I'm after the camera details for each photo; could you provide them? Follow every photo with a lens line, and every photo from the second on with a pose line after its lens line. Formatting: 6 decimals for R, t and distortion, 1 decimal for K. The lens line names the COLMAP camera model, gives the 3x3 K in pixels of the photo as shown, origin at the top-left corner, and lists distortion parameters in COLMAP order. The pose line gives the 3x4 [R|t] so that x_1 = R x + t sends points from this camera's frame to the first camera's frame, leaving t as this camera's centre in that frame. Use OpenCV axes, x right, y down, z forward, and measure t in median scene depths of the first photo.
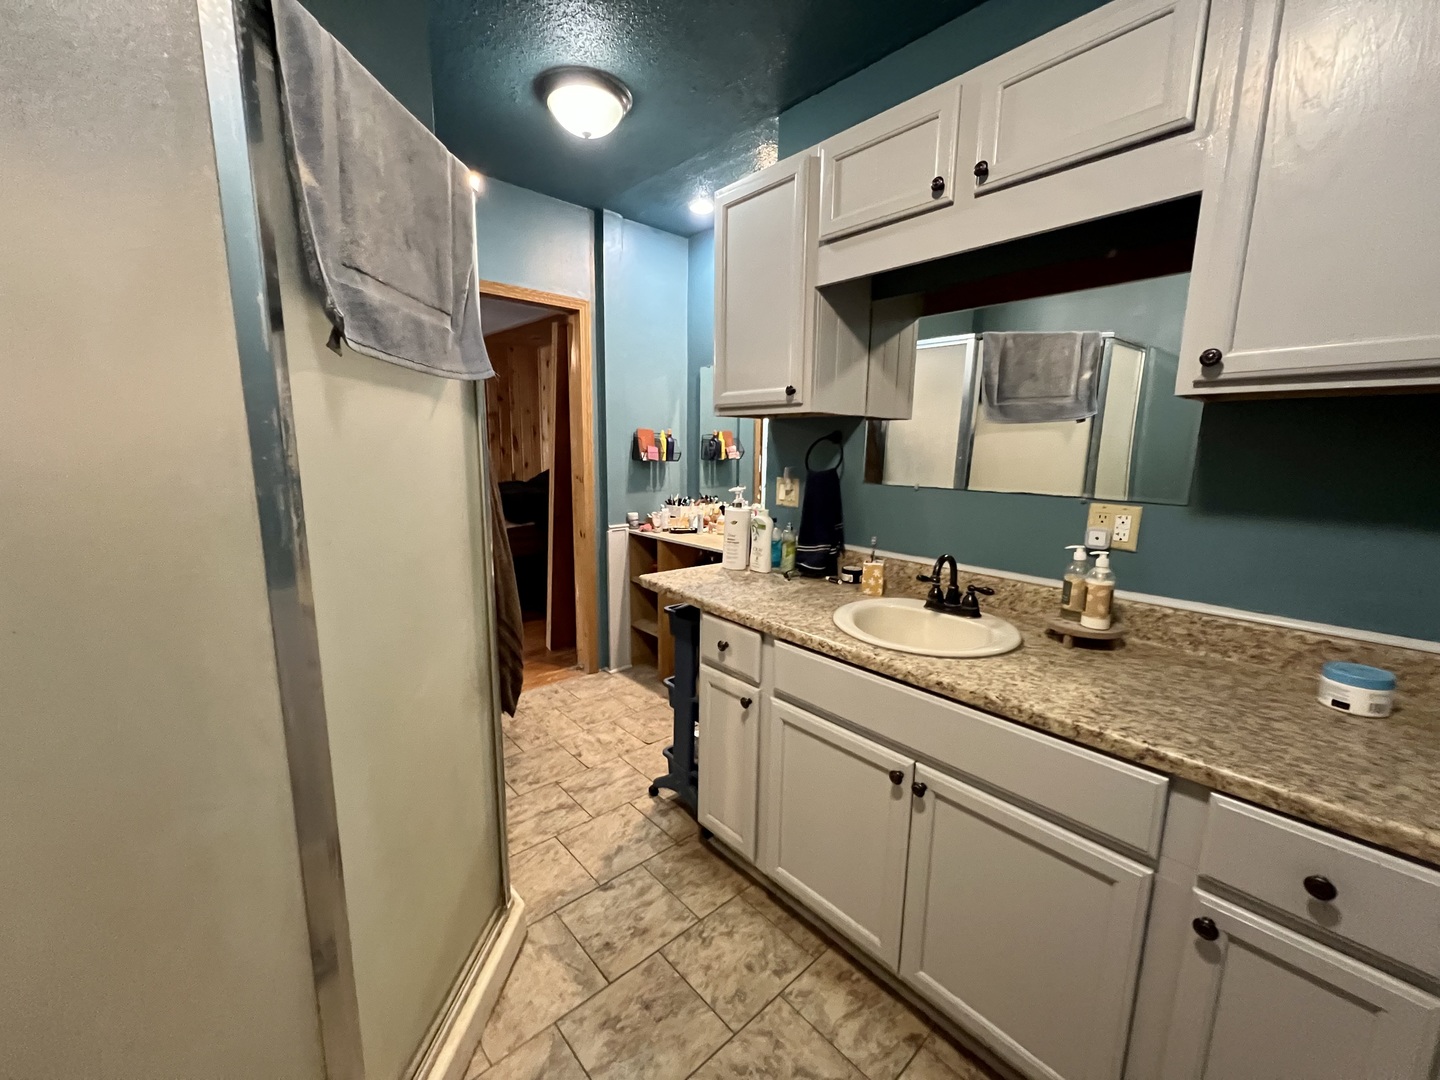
lens RADIAL K [[580.3, 0, 716.7], [0, 580.3, 540.3], [0, 0, 1]] dist [-0.000908, 0.000590]
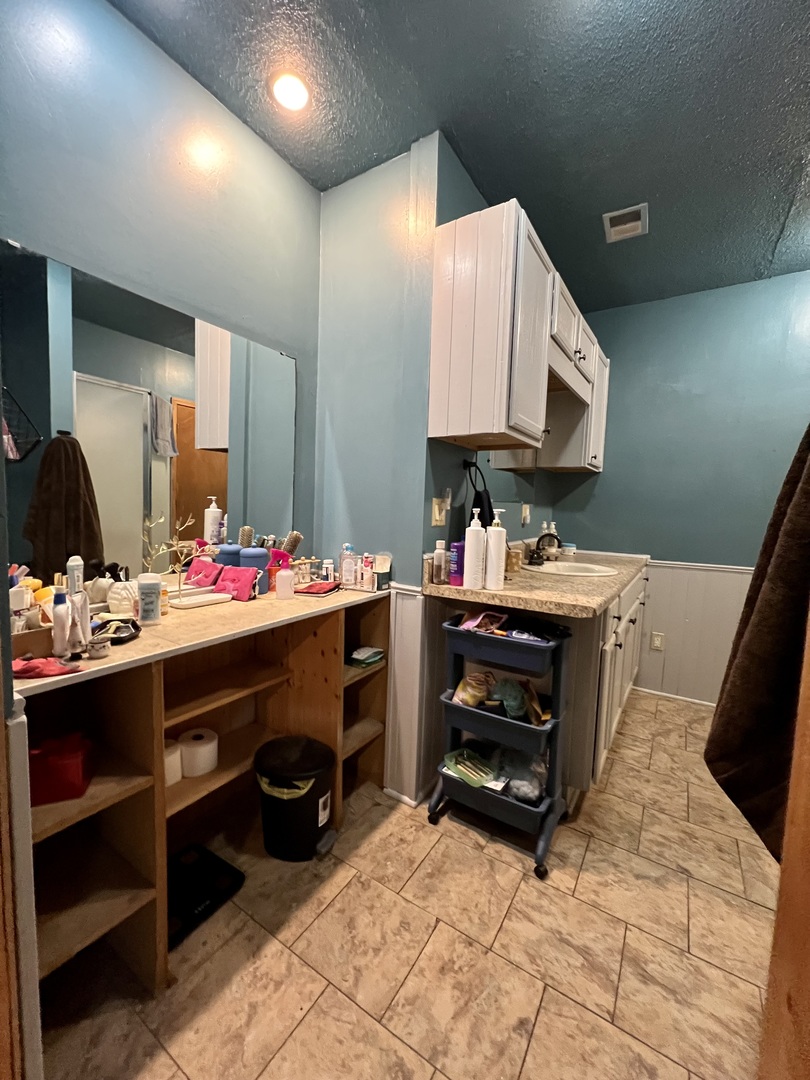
lens RADIAL K [[435.2, 0, 403.2], [0, 435.2, 542.7], [0, 0, 1]] dist [-0.000908, 0.000590]
pose [[-0.262804, -0.091995, 0.960453, -0.678189], [0.133073, 0.982475, 0.130517, -0.153801], [-0.955628, 0.162111, -0.245956, 1.401725]]
